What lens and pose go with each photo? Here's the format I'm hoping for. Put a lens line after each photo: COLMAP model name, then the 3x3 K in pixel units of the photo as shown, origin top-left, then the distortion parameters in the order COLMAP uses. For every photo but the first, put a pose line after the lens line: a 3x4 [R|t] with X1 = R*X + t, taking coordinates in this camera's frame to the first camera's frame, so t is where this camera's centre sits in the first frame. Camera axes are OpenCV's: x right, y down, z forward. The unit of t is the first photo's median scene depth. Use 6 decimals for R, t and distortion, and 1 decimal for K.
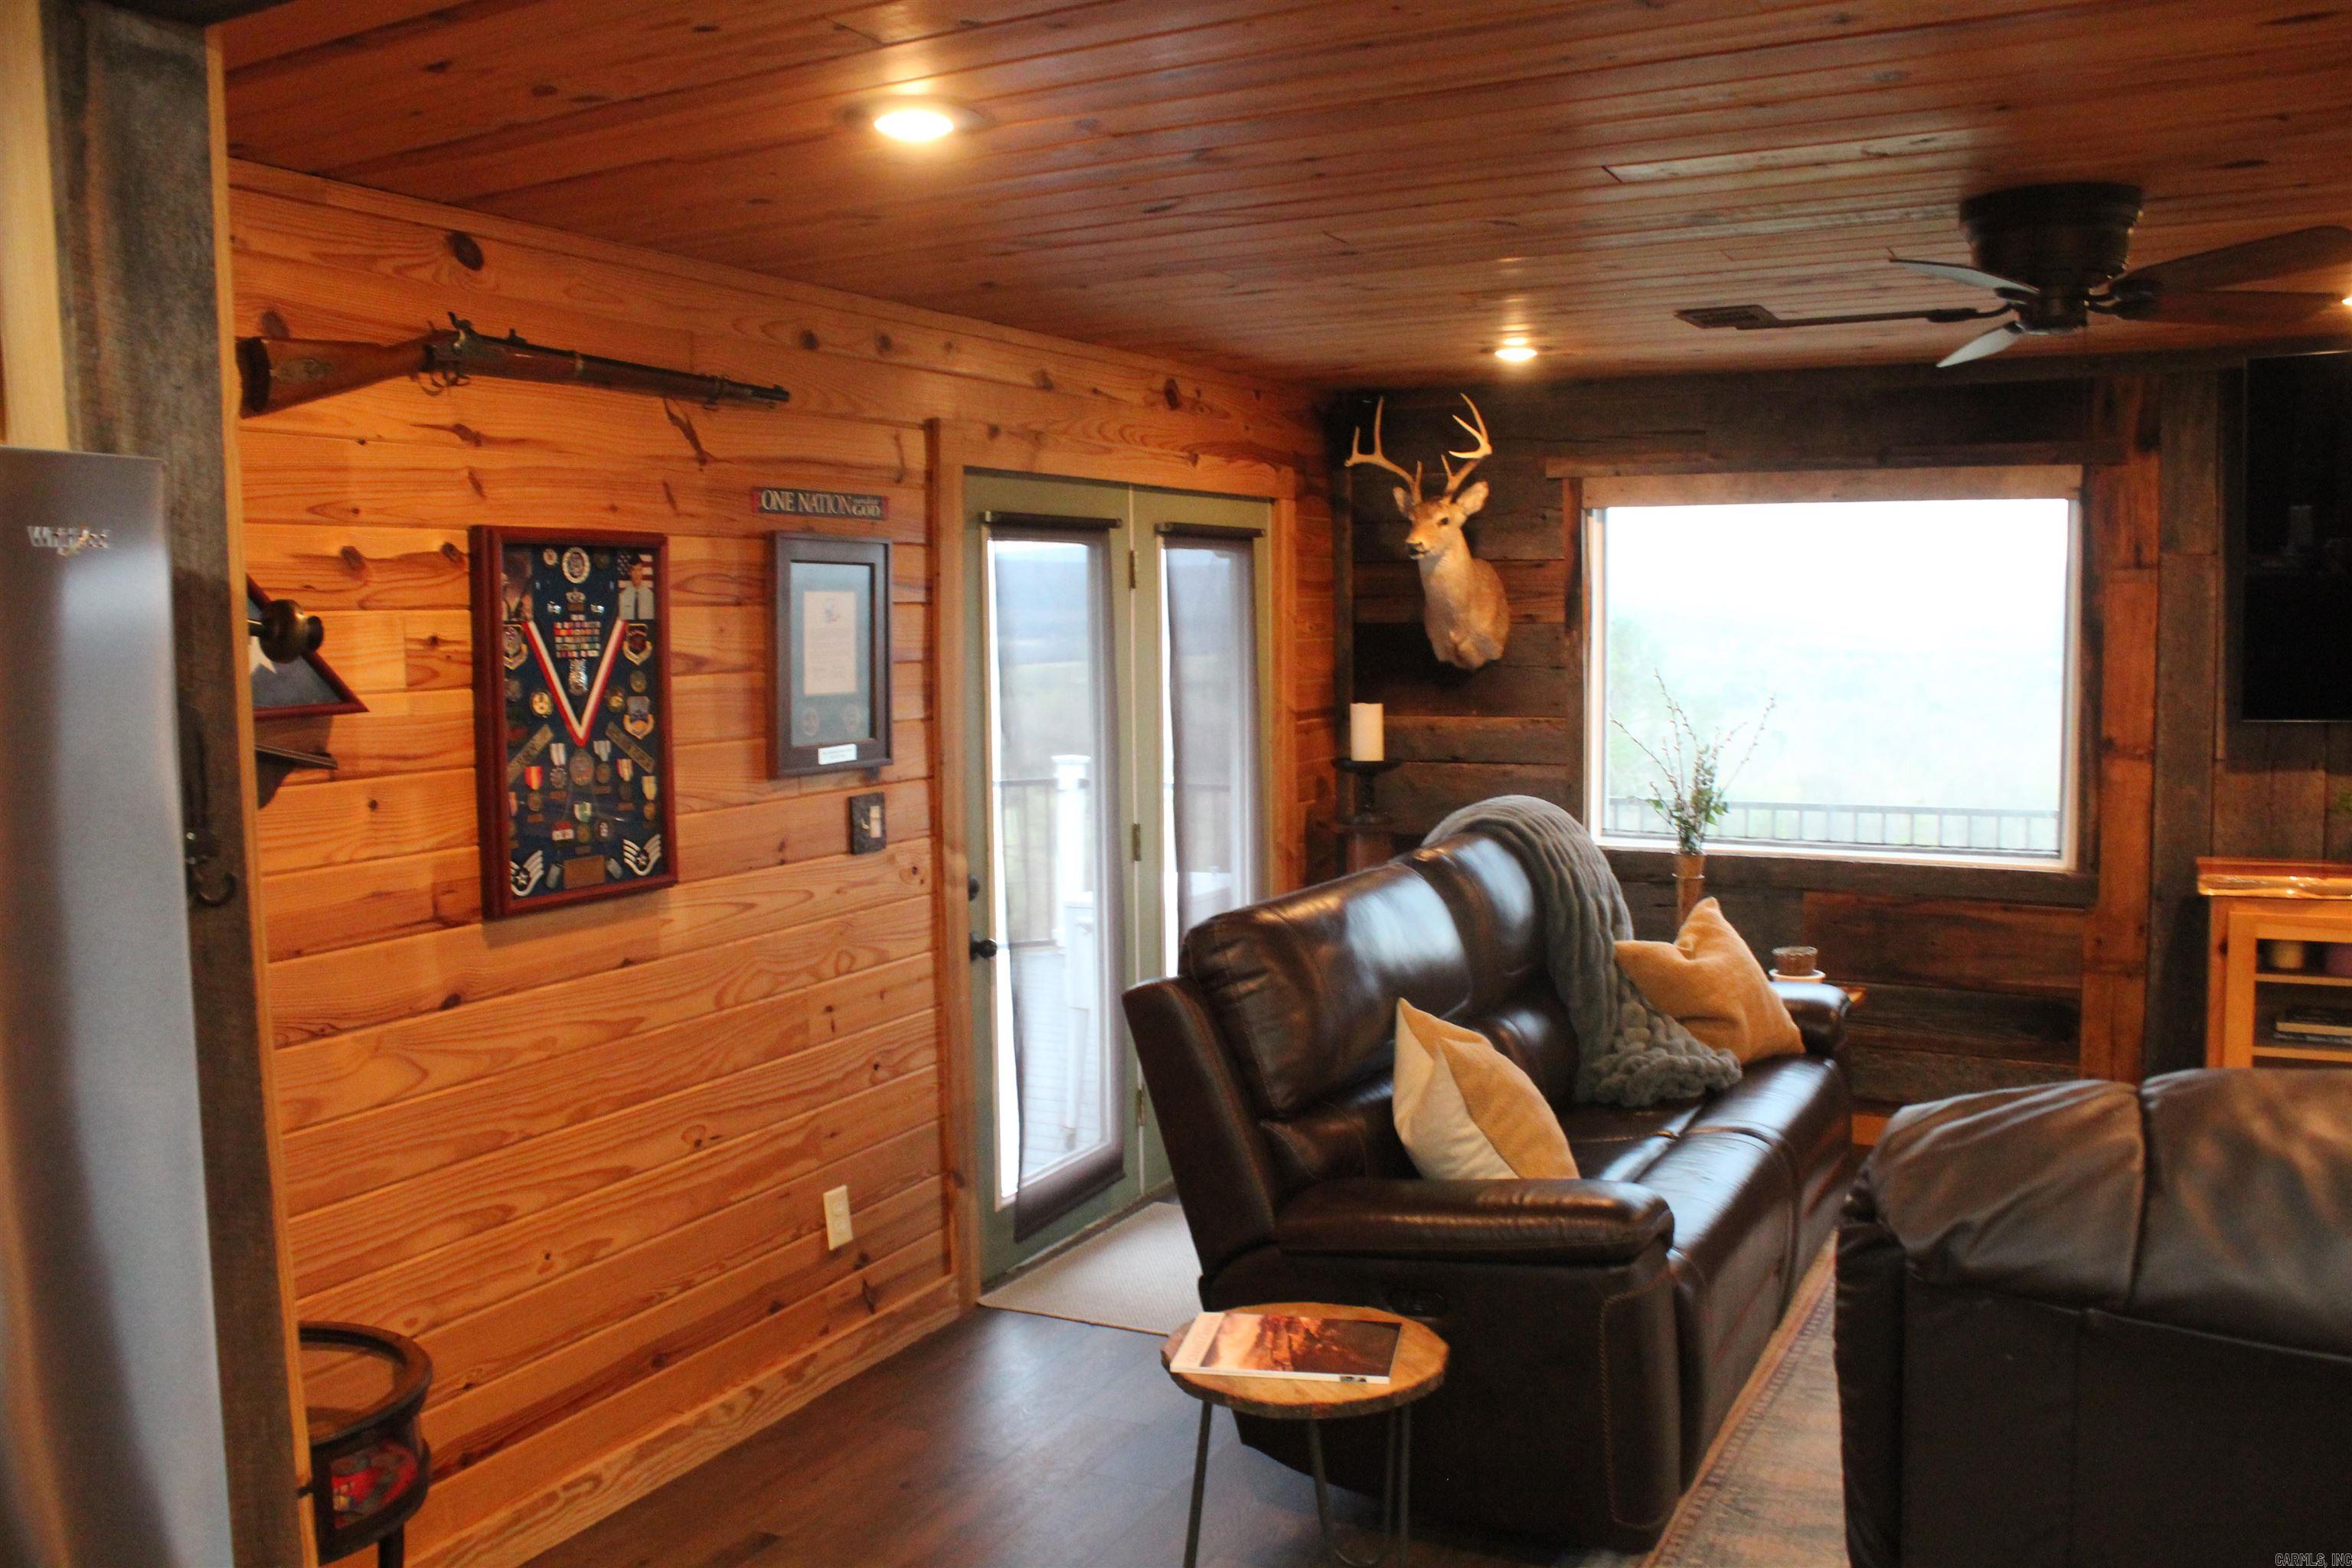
lens RADIAL K [[1950.6, 0, 1155.0], [0, 1950.6, 791.3], [0, 0, 1]] dist [-0.166763, 0.146370]
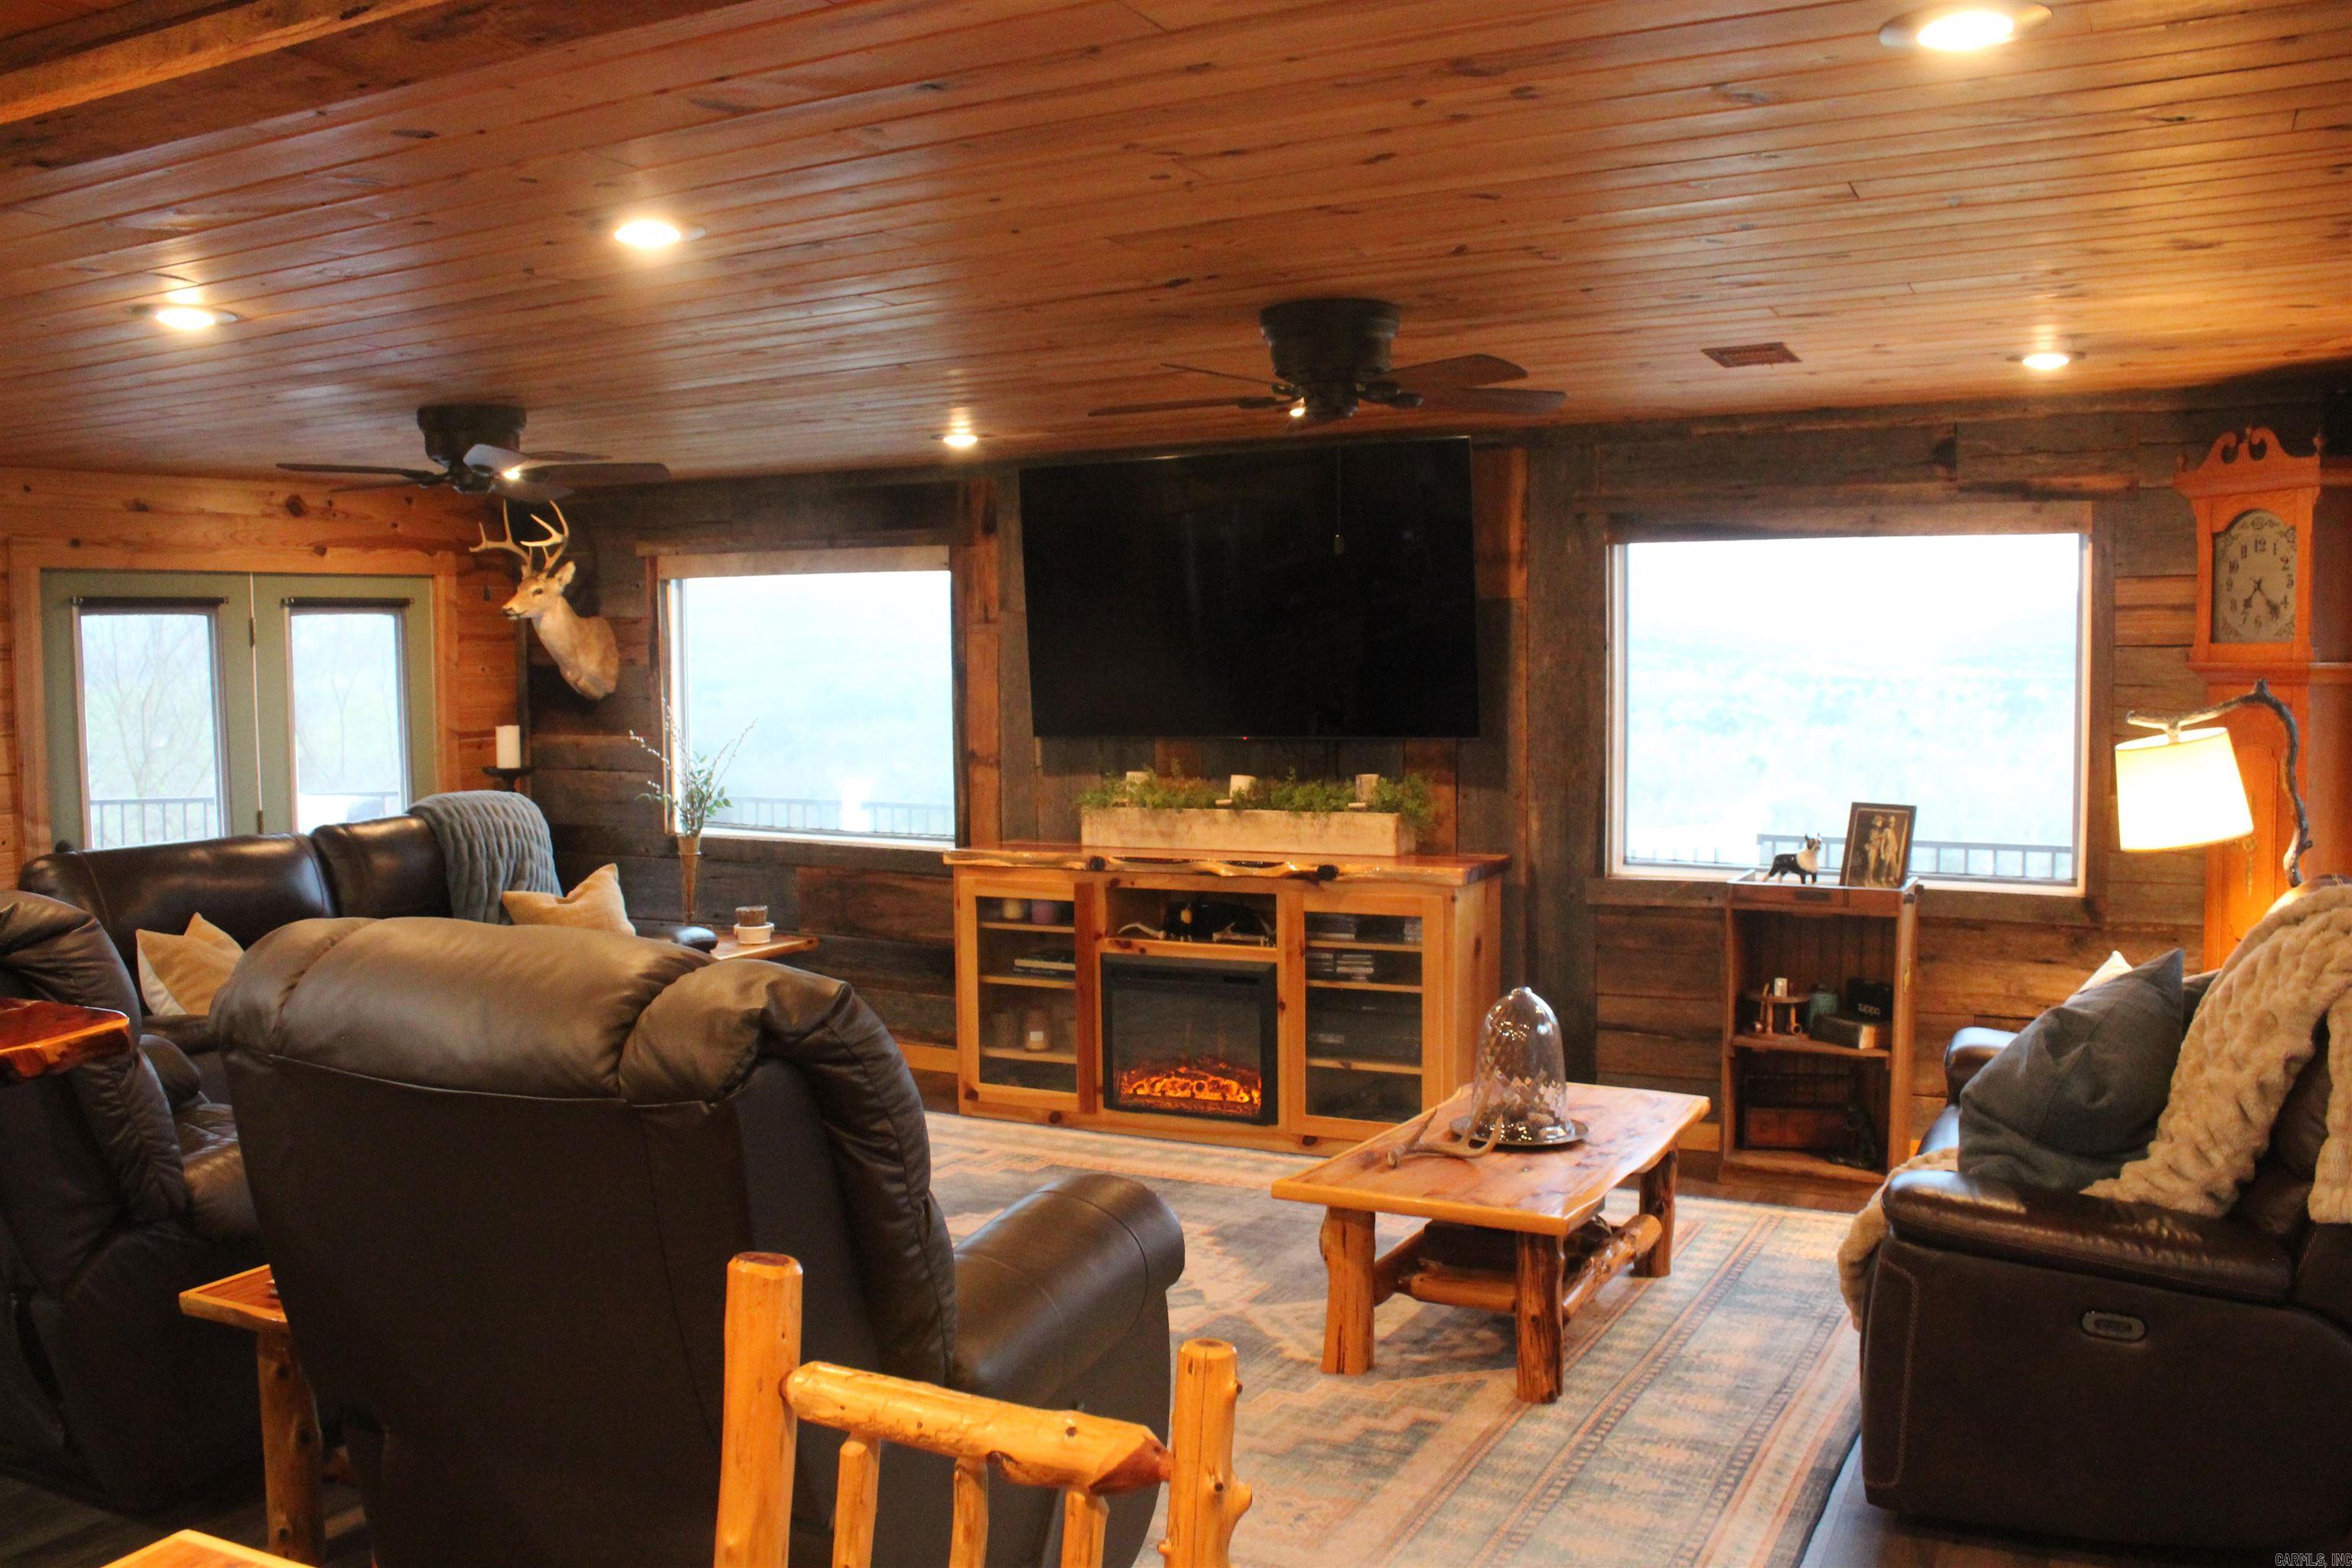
lens RADIAL K [[1950.6, 0, 1156.7], [0, 1950.6, 787.0], [0, 0, 1]] dist [-0.166763, 0.146370]
pose [[0.999989, 0.003384, 0.003191, 0.841484], [-0.003339, 0.999897, -0.013991, 0.021921], [-0.003238, 0.013980, 0.999897, -0.498585]]
